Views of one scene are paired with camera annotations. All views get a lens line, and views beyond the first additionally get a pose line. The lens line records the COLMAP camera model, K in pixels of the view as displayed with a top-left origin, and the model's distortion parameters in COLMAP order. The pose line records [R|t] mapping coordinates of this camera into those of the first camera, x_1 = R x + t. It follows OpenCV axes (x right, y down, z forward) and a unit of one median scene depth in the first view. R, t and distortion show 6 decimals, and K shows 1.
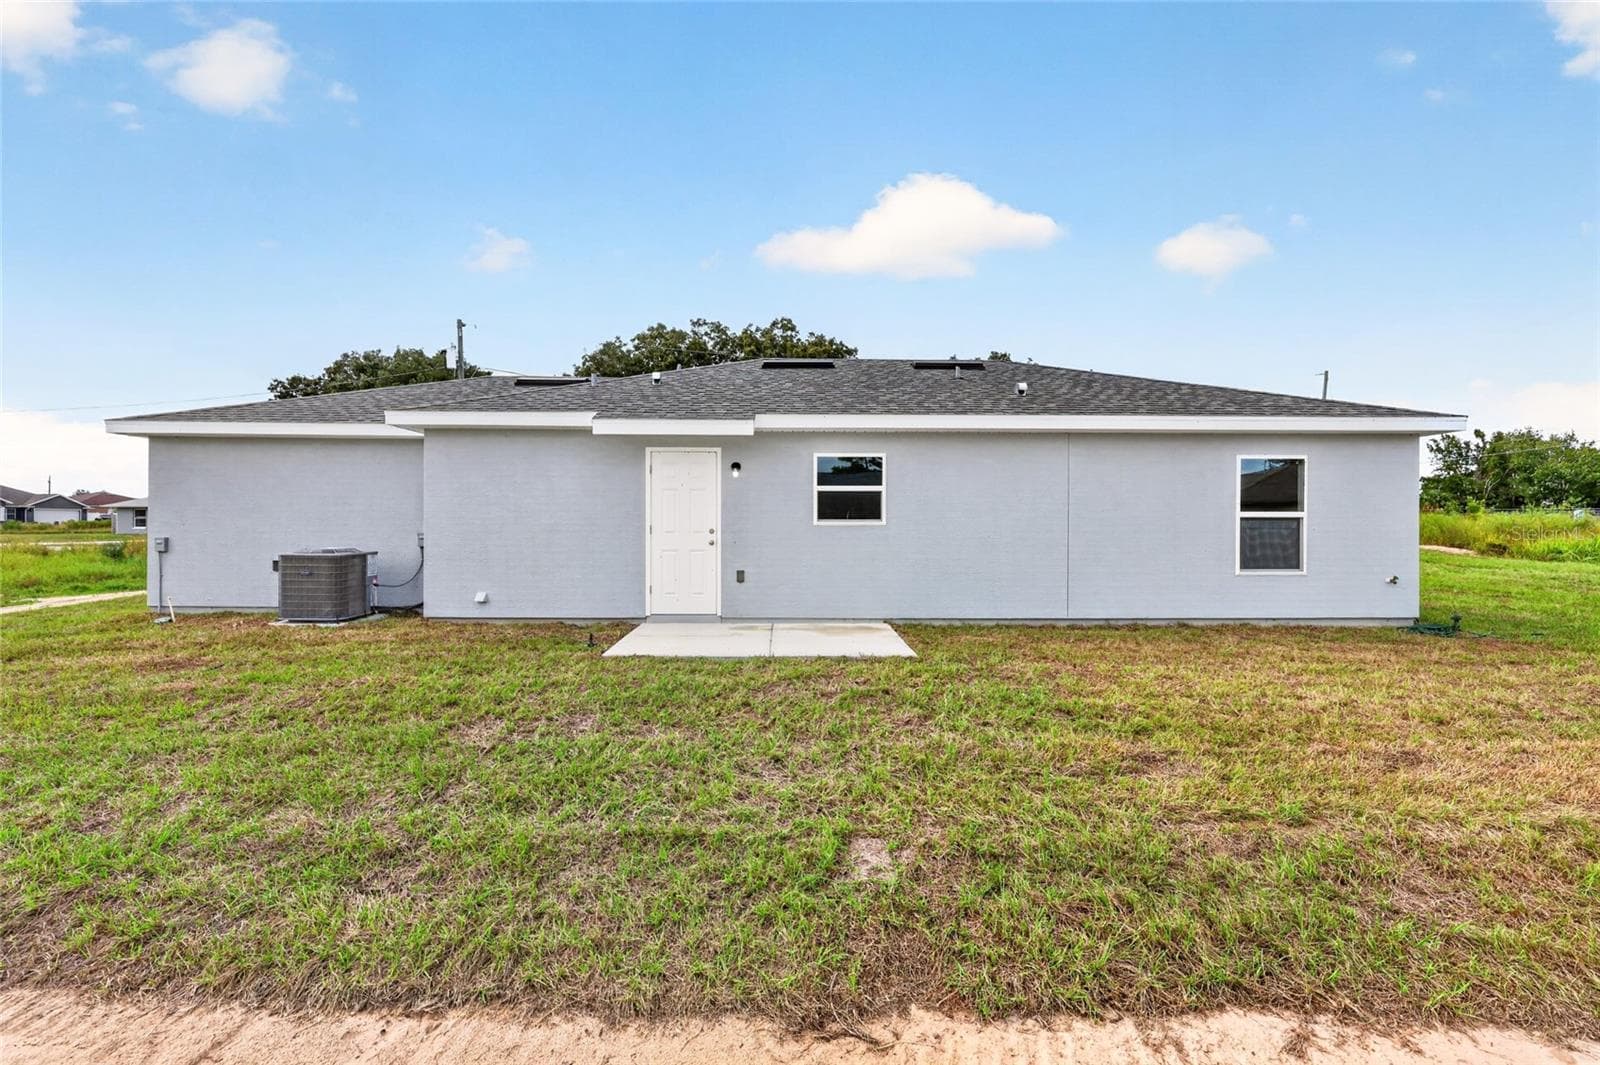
lens RADIAL K [[637.4, 0, 800.0], [0, 637.4, 532.5], [0, 0, 1]] dist [-0.000485, 0.000008]
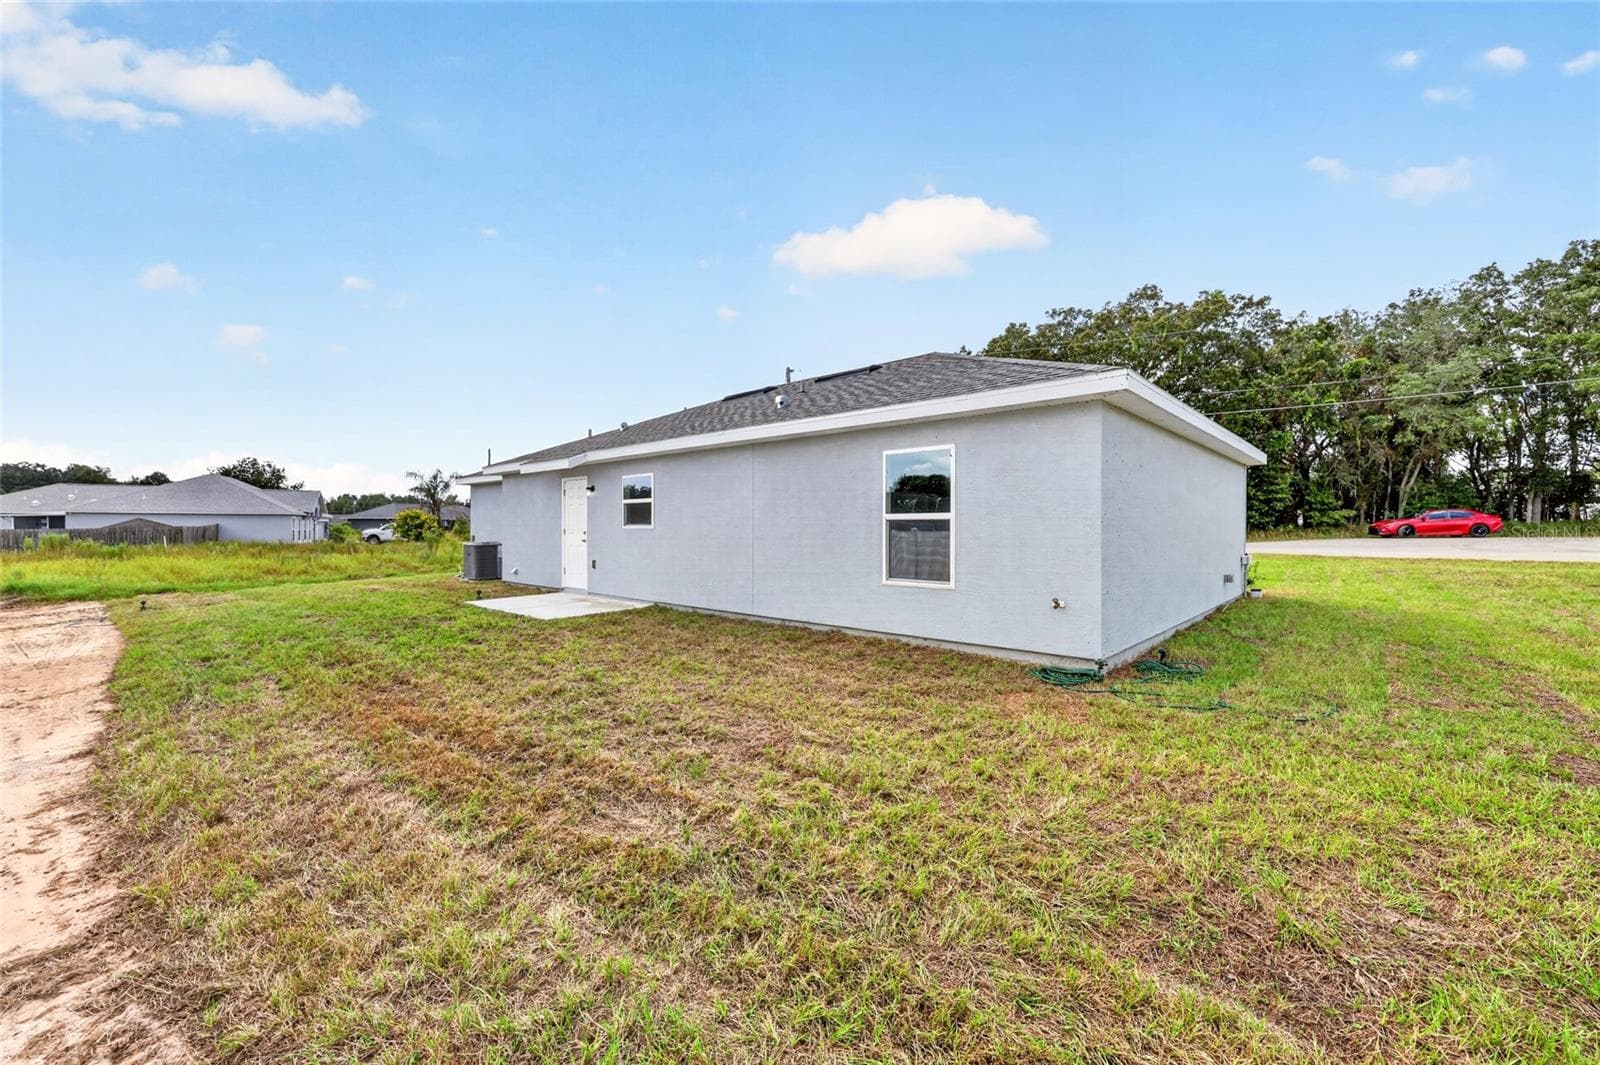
lens RADIAL K [[637.4, 0, 800.0], [0, 637.4, 532.5], [0, 0, 1]] dist [-0.000485, 0.000008]
pose [[0.724460, 0.004396, -0.689303, 1.229020], [-0.004707, 0.999988, 0.001429, -0.006808], [0.689301, 0.002209, 0.724472, 0.268096]]
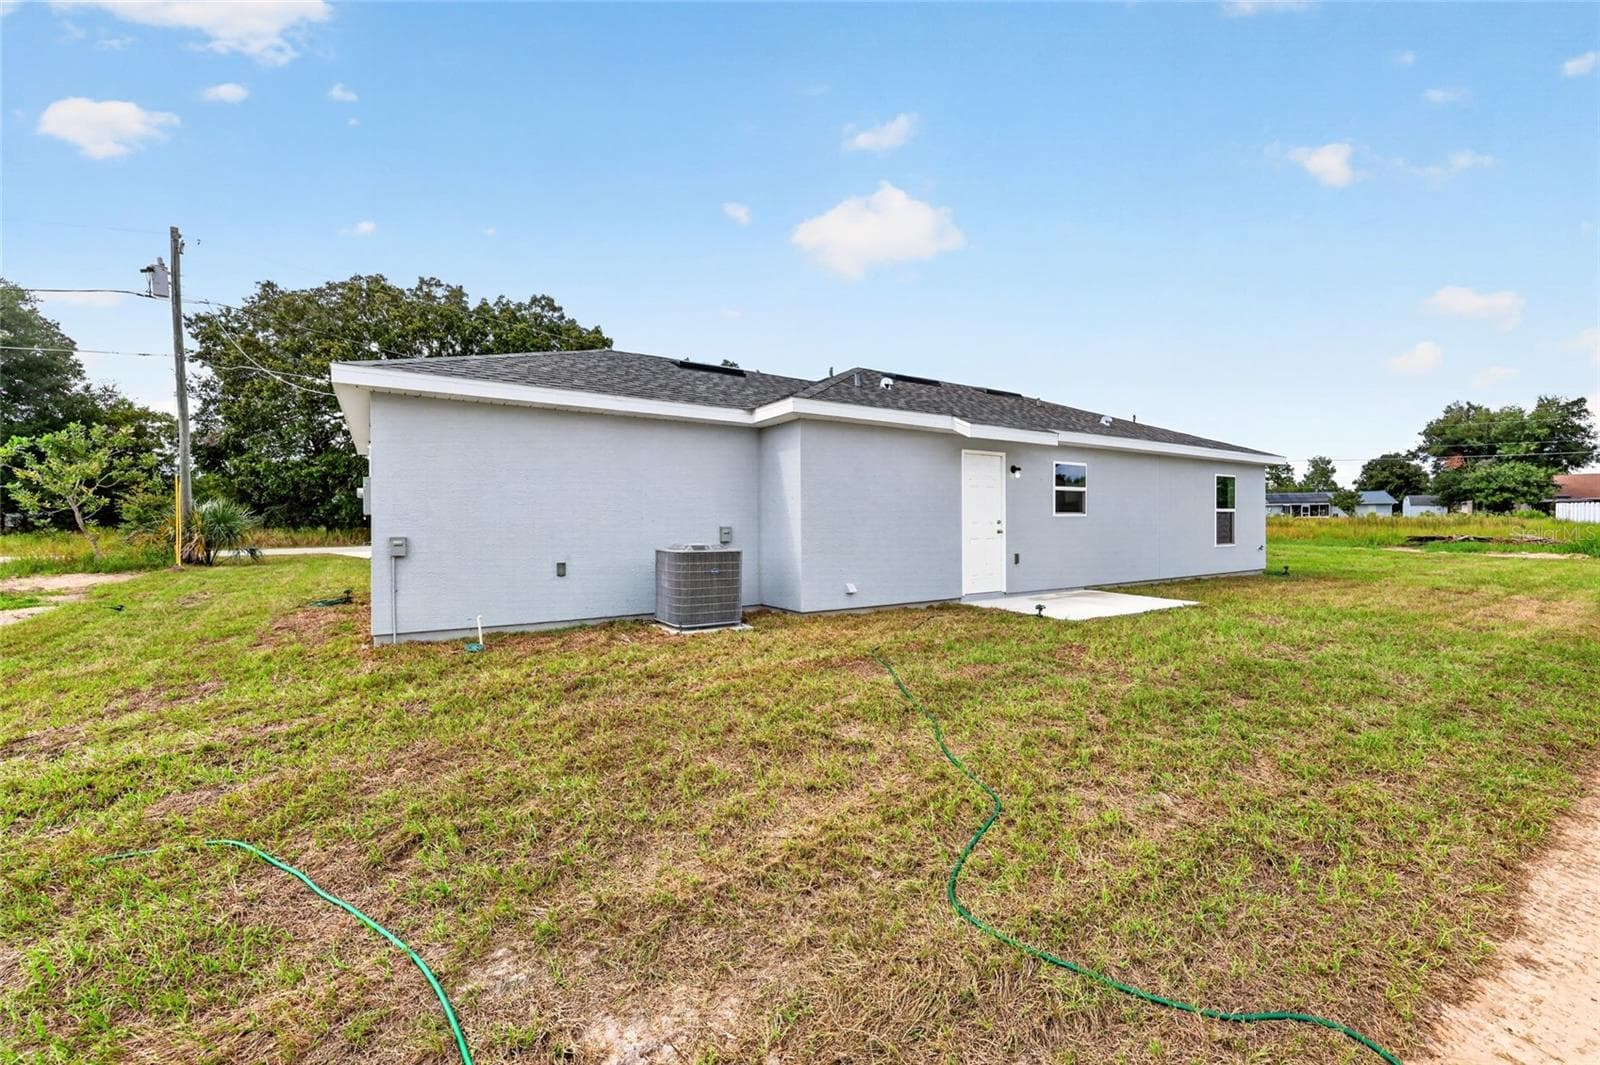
lens RADIAL K [[637.4, 0, 800.0], [0, 637.4, 532.5], [0, 0, 1]] dist [-0.000485, 0.000008]
pose [[0.849258, -0.013617, 0.527803, -1.075695], [0.012257, 0.999906, 0.006075, 0.005784], [-0.527836, 0.001310, 0.849345, 0.179020]]
